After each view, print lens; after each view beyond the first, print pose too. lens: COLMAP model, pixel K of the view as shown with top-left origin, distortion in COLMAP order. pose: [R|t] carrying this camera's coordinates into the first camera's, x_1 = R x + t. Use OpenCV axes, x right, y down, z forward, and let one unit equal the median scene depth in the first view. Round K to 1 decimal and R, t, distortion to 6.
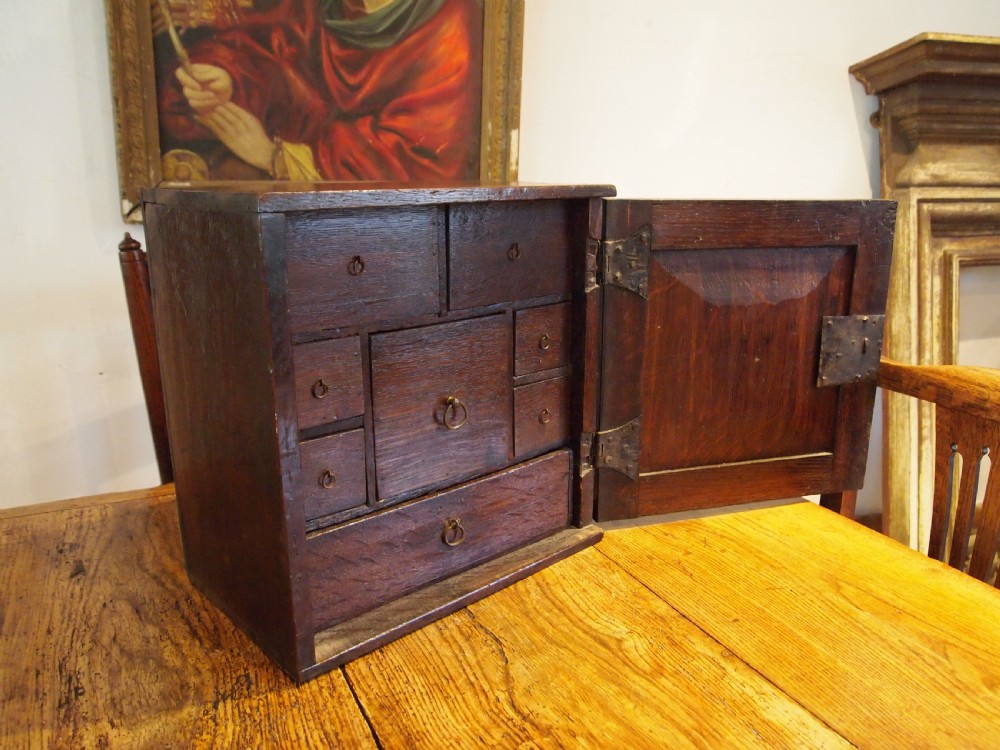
lens RADIAL K [[800.8, 0, 501.9], [0, 800.8, 377.5], [0, 0, 1]] dist [-0.040192, -0.004048]
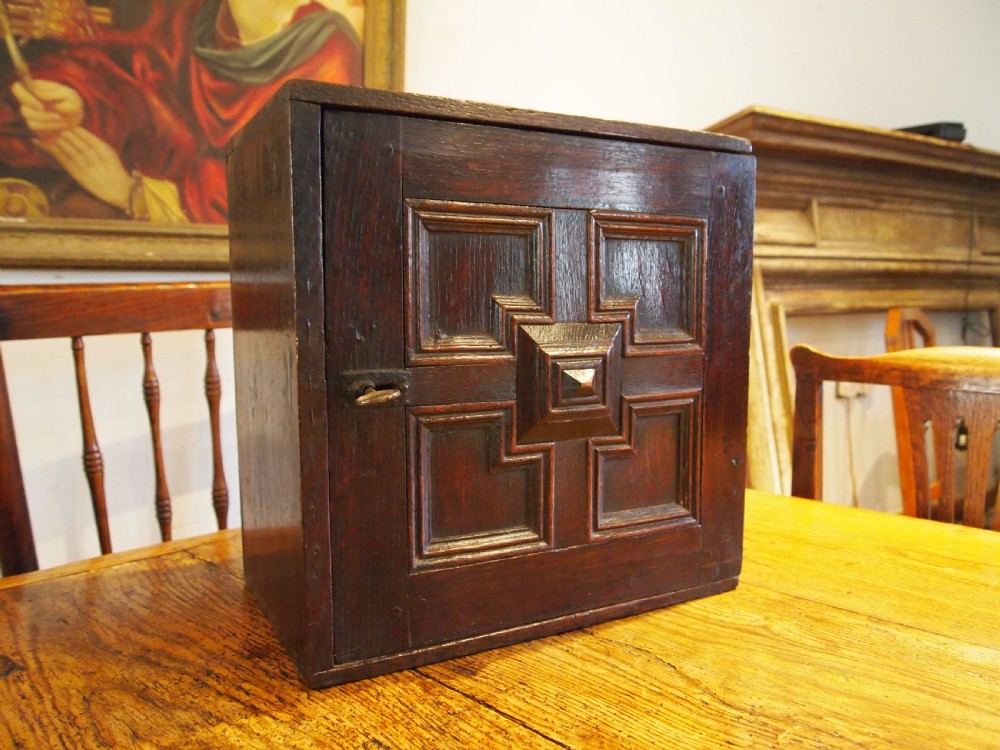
lens RADIAL K [[794.8, 0, 500.0], [0, 794.8, 375.0], [0, 0, 1]] dist [-0.049454, 0.008589]
pose [[0.942951, -0.042157, 0.330252, -0.345867], [0.095260, 0.984643, -0.146300, 0.133722], [-0.319013, 0.169414, 0.932486, 0.203397]]
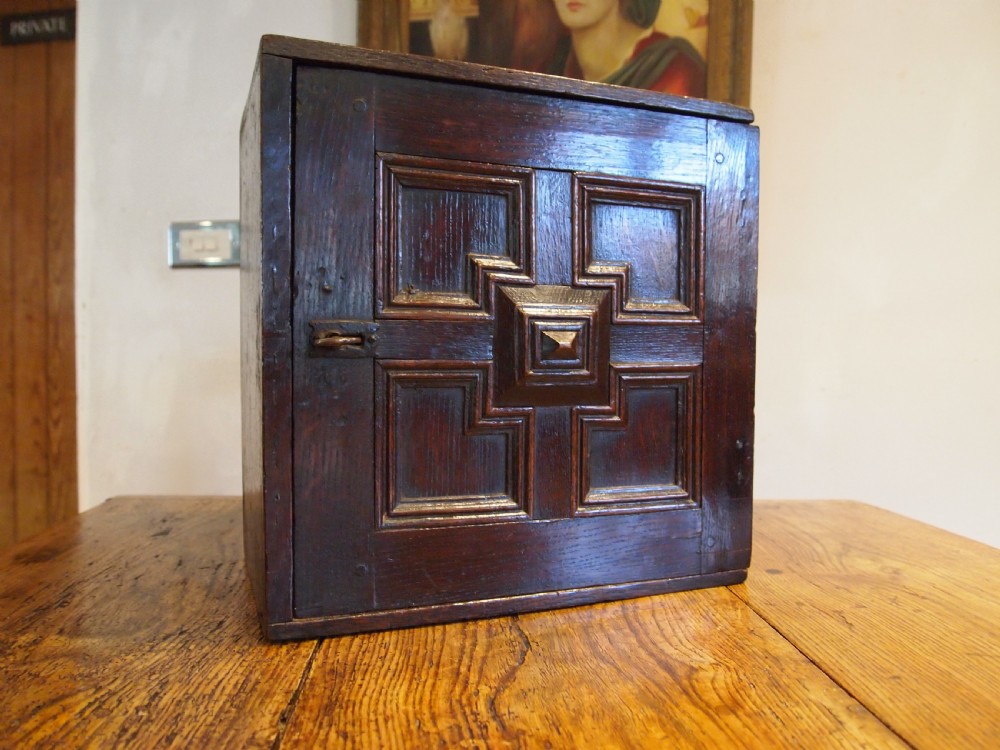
lens RADIAL K [[792.7, 0, 500.0], [0, 792.7, 375.0], [0, 0, 1]] dist [-0.050603, 0.009245]
pose [[0.920492, 0.017397, -0.390373, 0.216297], [-0.108293, 0.971236, -0.212070, 0.211781], [0.375455, 0.237483, 0.895899, 0.240513]]
